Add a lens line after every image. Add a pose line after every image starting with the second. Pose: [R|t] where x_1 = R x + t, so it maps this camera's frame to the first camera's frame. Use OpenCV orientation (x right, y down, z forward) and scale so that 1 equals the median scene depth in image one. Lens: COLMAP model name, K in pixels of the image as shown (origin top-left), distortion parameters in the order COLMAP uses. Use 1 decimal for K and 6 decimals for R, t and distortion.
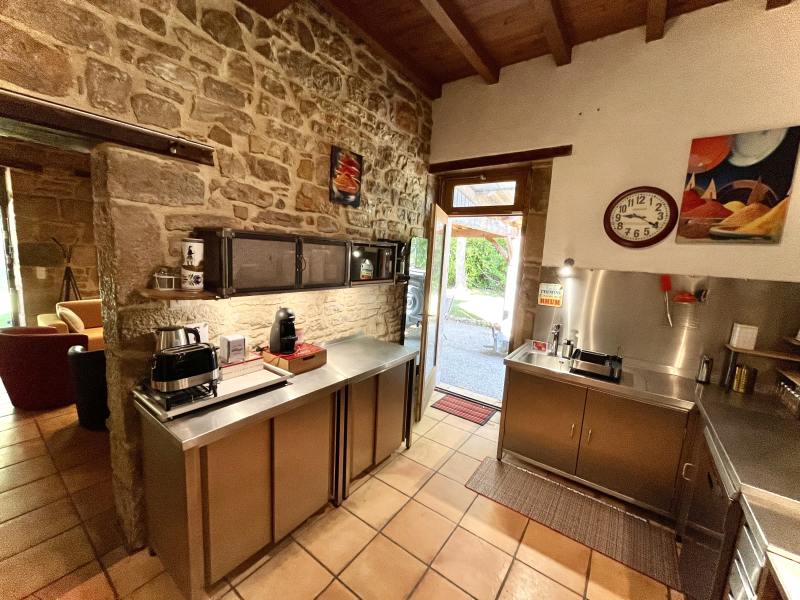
lens RADIAL K [[323.8, 0, 400.9], [0, 323.8, 301.0], [0, 0, 1]] dist [0.000594, -0.000089]
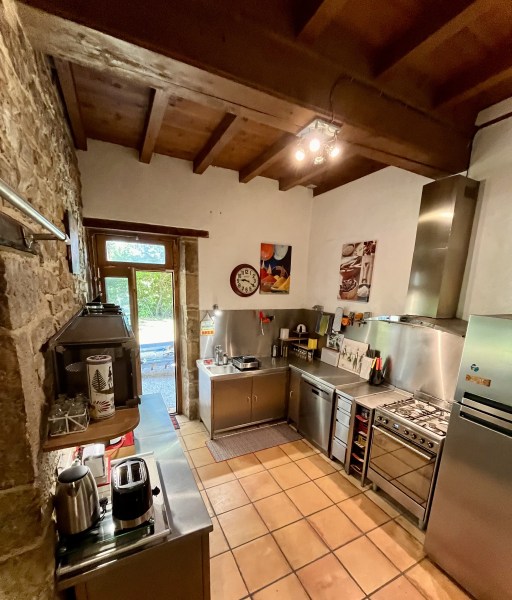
lens RADIAL K [[274.2, 0, 257.7], [0, 274.2, 347.4], [0, 0, 1]] dist [-0.005403, -0.000216]
pose [[0.459419, -0.242574, 0.854454, -0.720839], [0.119753, 0.970118, 0.211022, -0.224307], [-0.880110, 0.005376, 0.474740, 0.203084]]
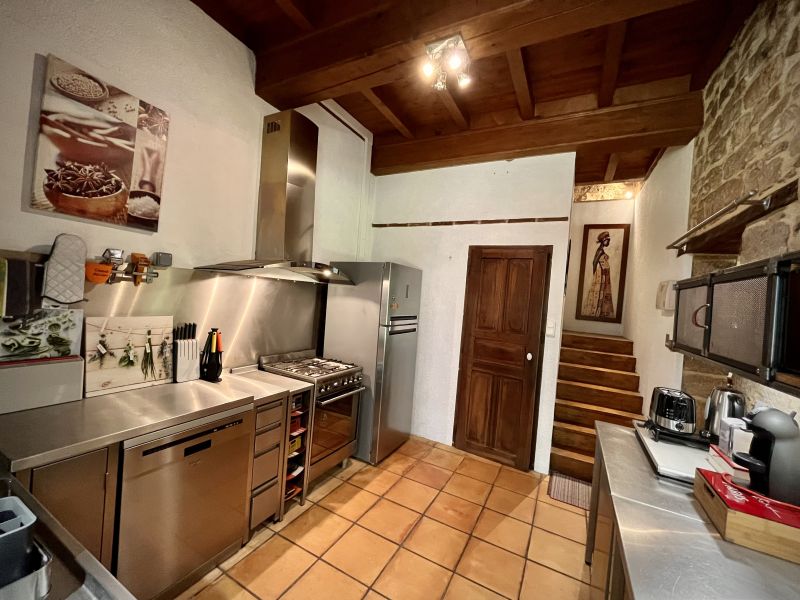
lens RADIAL K [[323.8, 0, 404.7], [0, 323.8, 298.0], [0, 0, 1]] dist [0.000594, -0.000089]
pose [[-0.980611, -0.133197, -0.143740, 0.316748], [-0.153595, 0.977929, 0.141644, -0.130423], [0.121701, 0.160976, -0.979426, 1.312357]]
